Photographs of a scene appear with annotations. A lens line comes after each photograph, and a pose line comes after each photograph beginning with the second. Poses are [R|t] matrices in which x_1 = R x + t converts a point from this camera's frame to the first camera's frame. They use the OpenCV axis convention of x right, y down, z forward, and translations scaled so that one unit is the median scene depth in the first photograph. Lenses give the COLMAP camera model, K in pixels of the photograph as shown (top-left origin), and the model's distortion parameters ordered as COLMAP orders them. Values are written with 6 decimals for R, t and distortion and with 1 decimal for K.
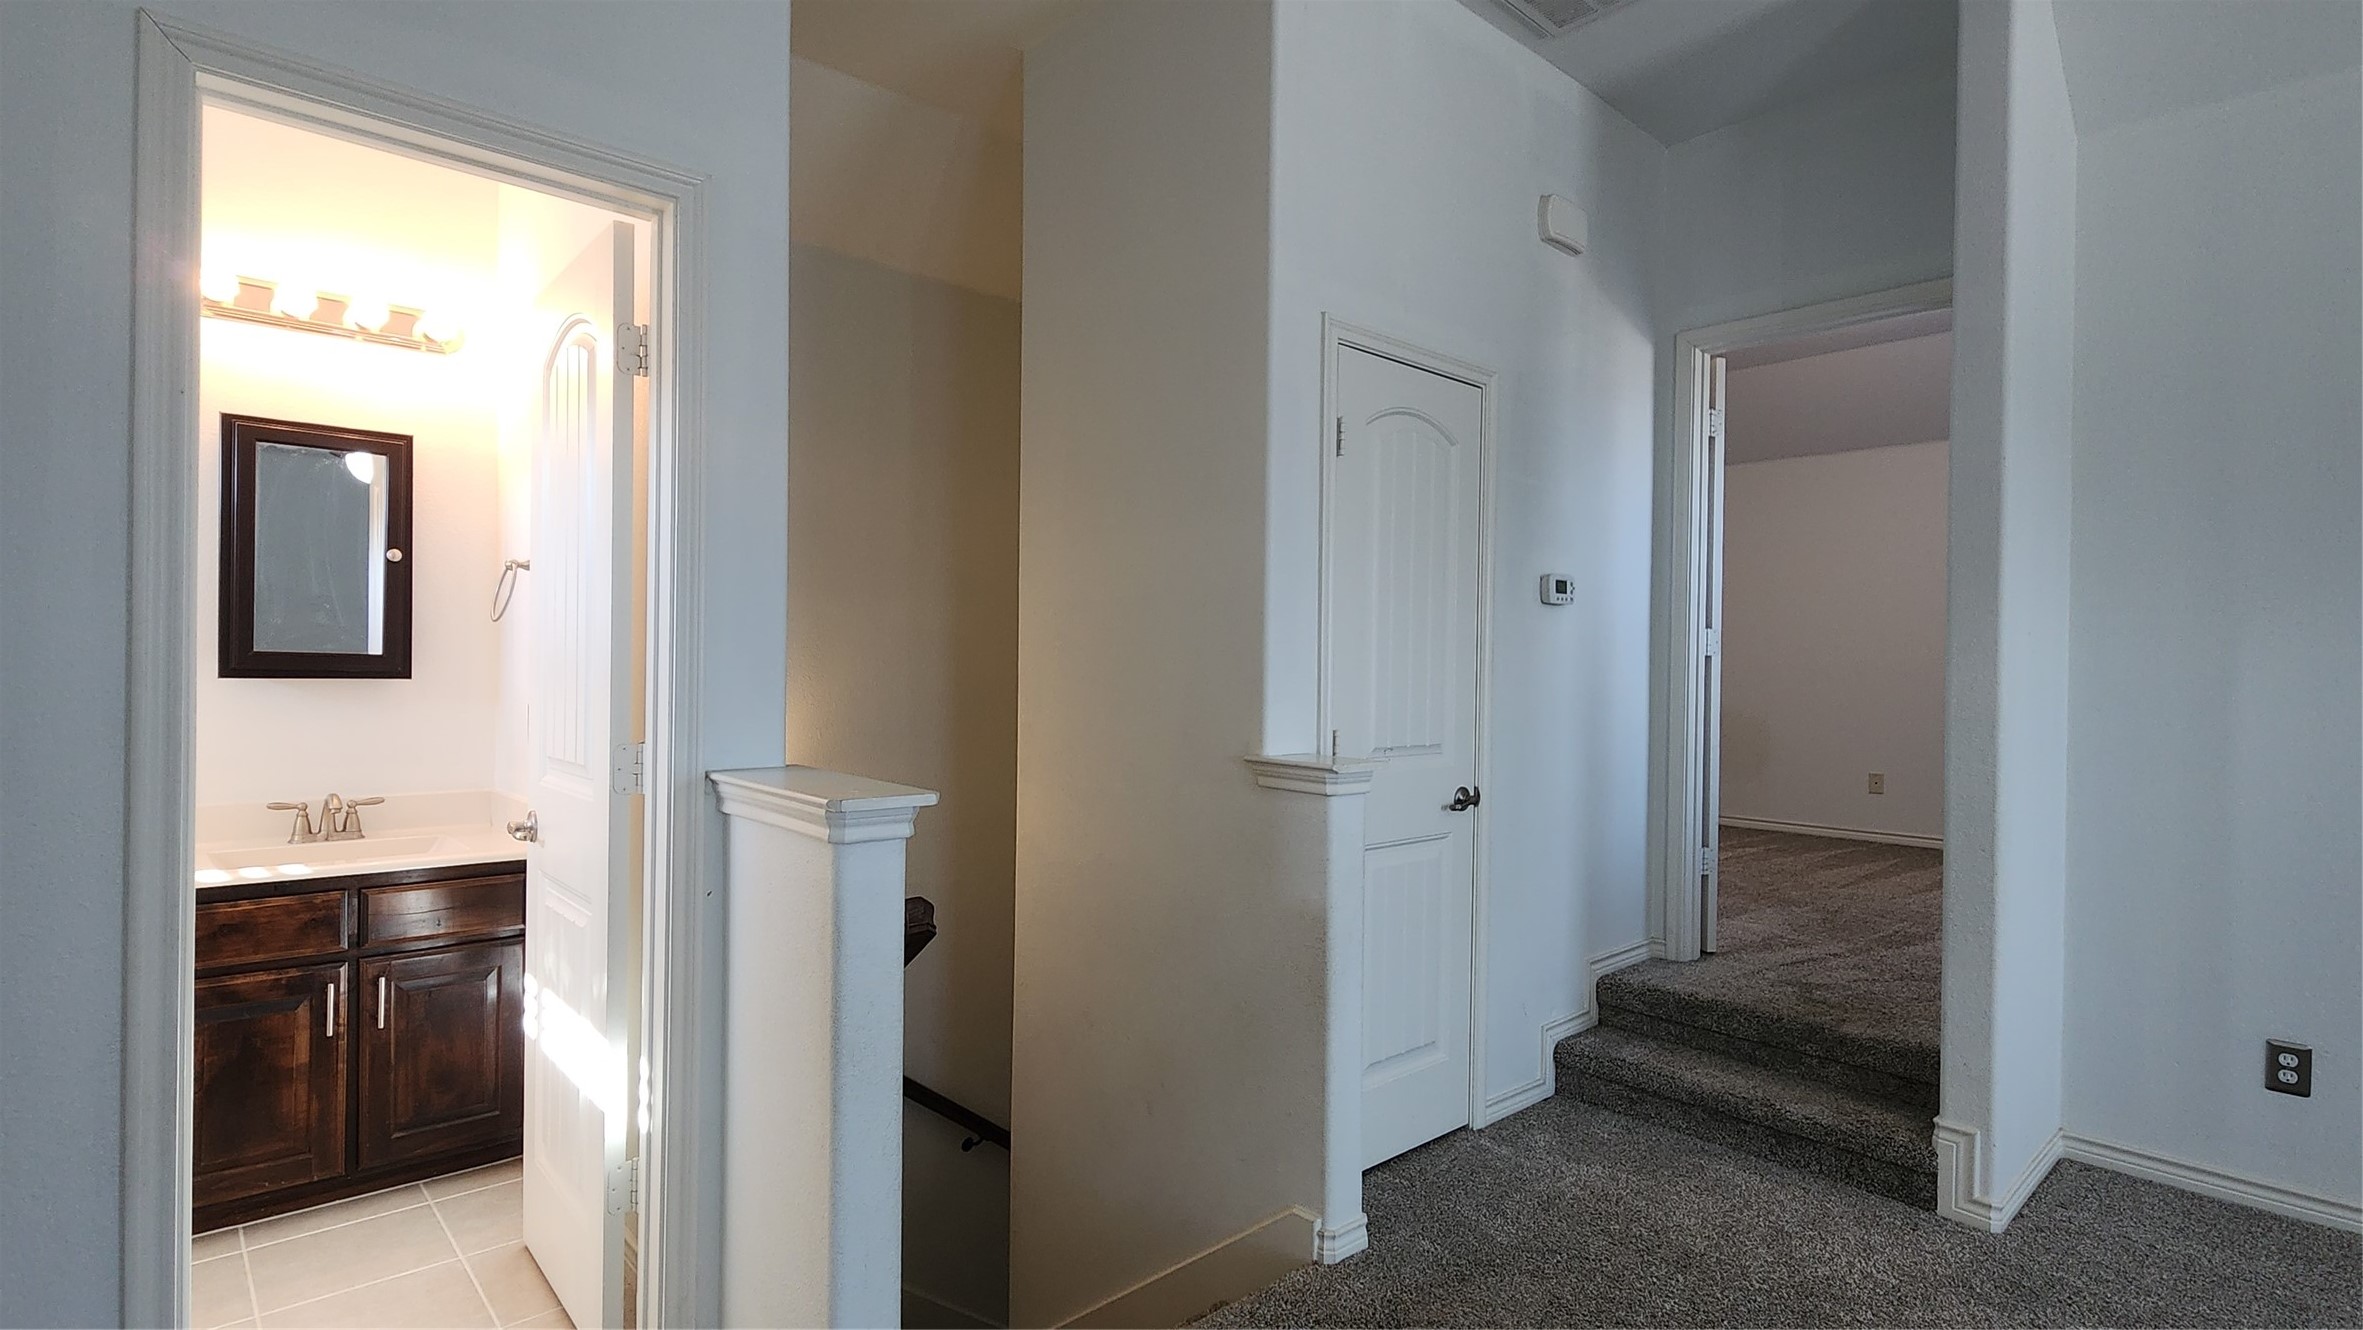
lens RADIAL K [[1146.8, 0, 1187.7], [0, 1146.8, 671.8], [0, 0, 1]] dist [0.007315, -0.001688]
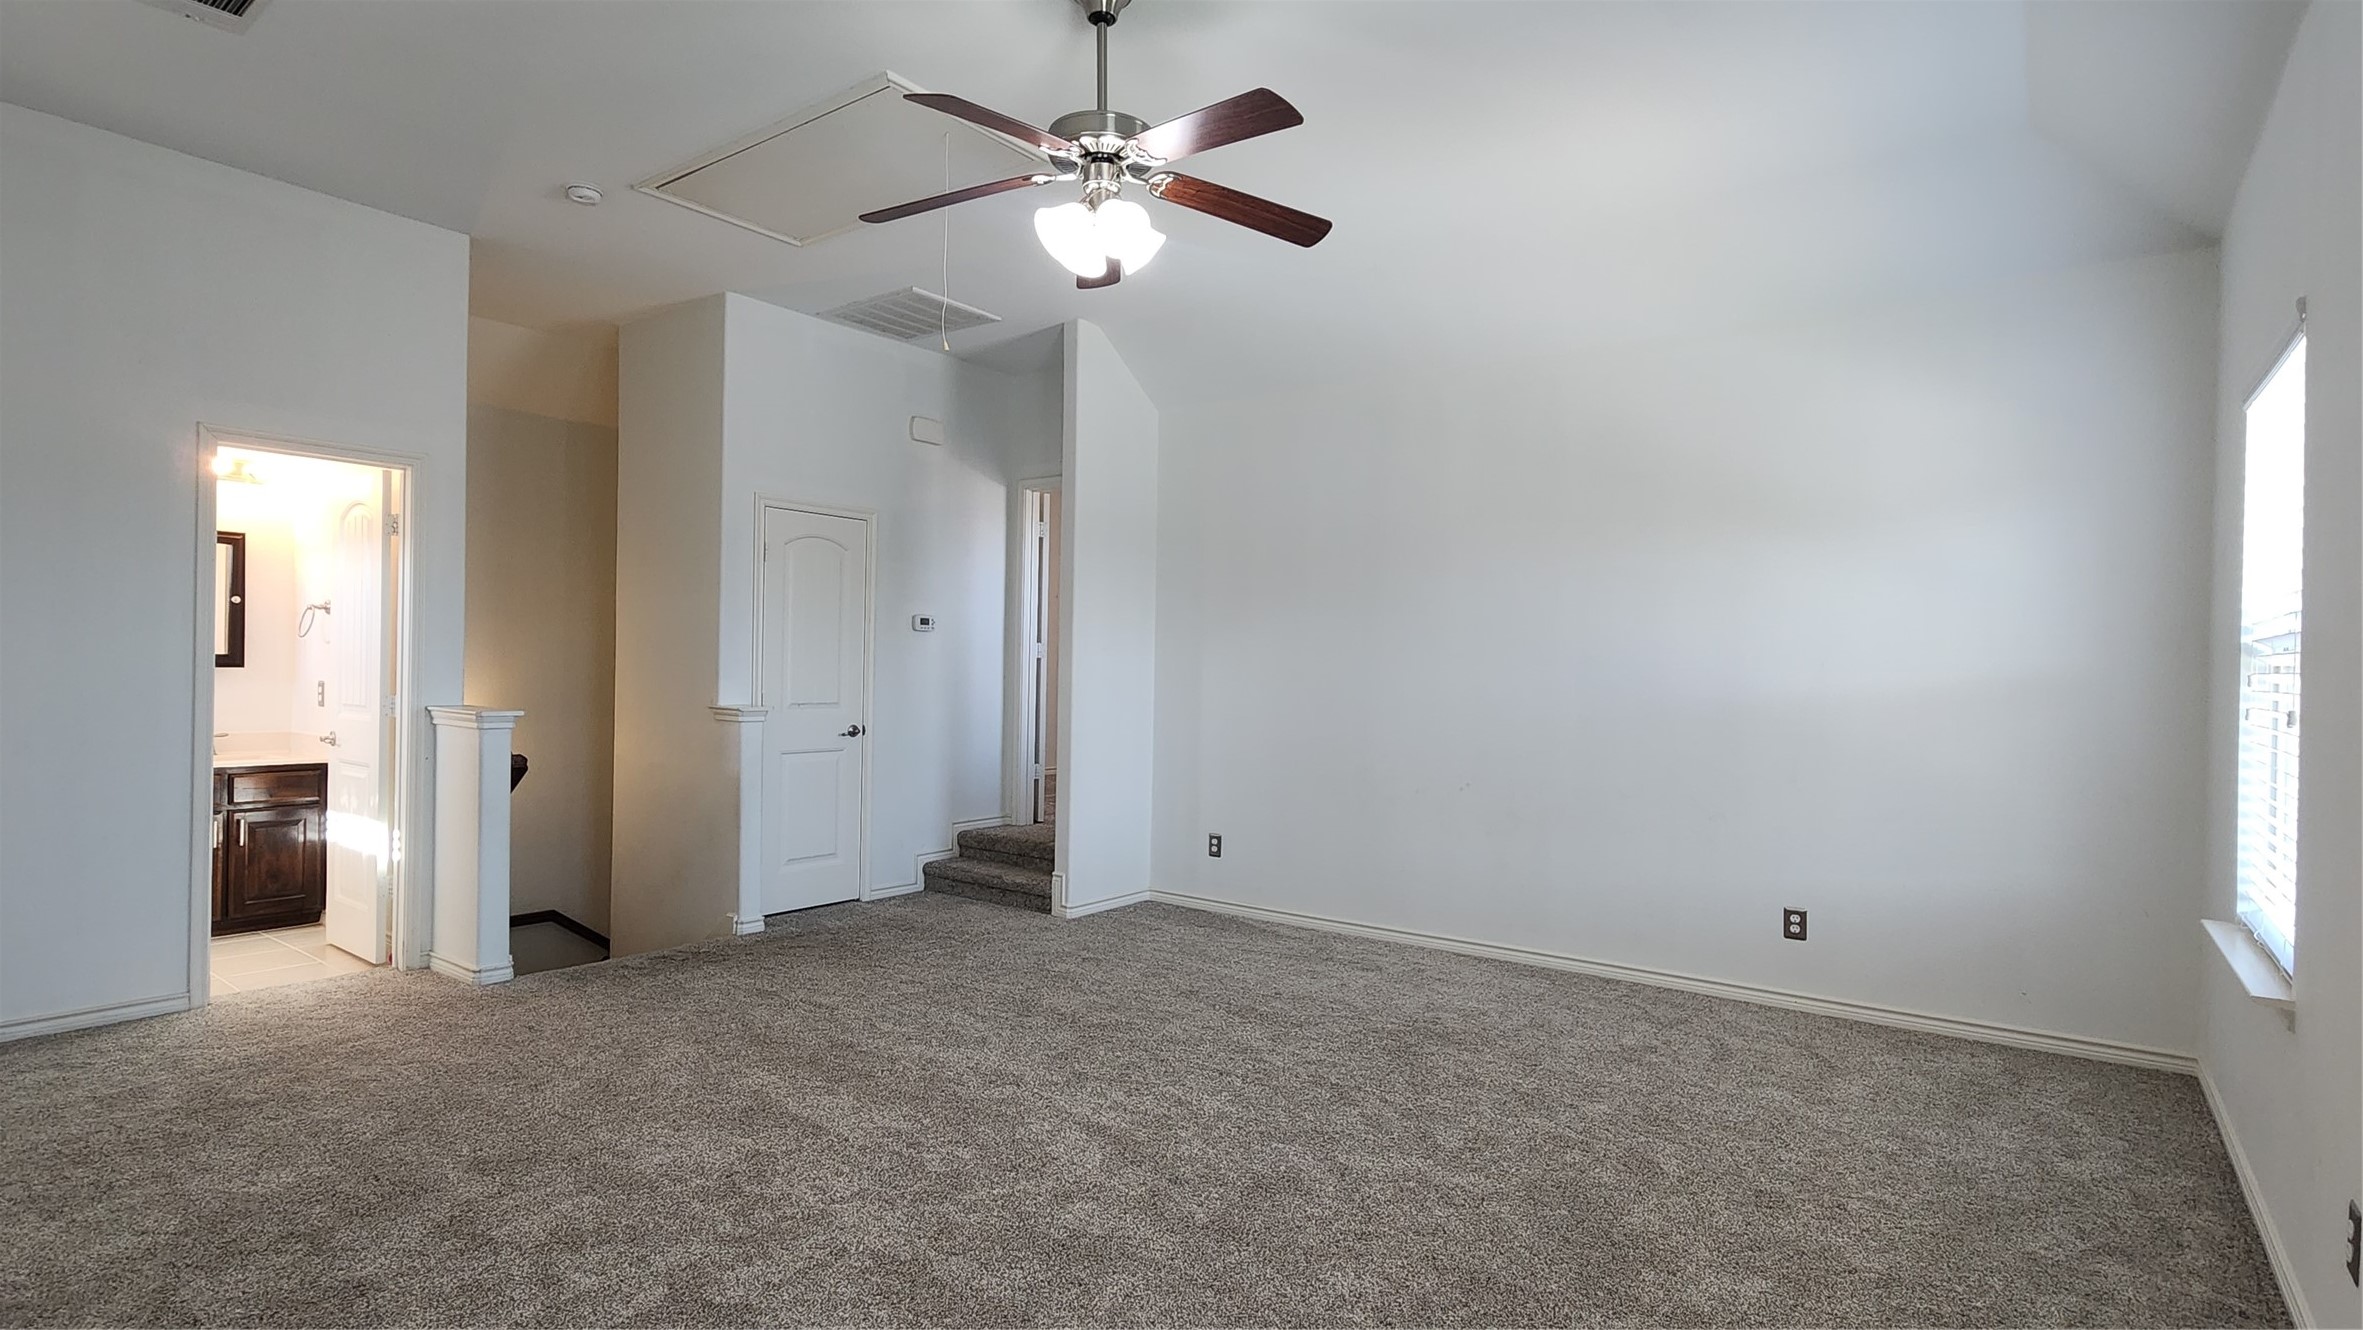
lens RADIAL K [[1146.8, 0, 1187.7], [0, 1146.8, 671.8], [0, 0, 1]] dist [0.007315, -0.001688]
pose [[0.982108, 0.002986, 0.188295, 0.495261], [-0.003802, 0.999985, 0.003974, -0.000046], [-0.188280, -0.004619, 0.982104, -1.188979]]
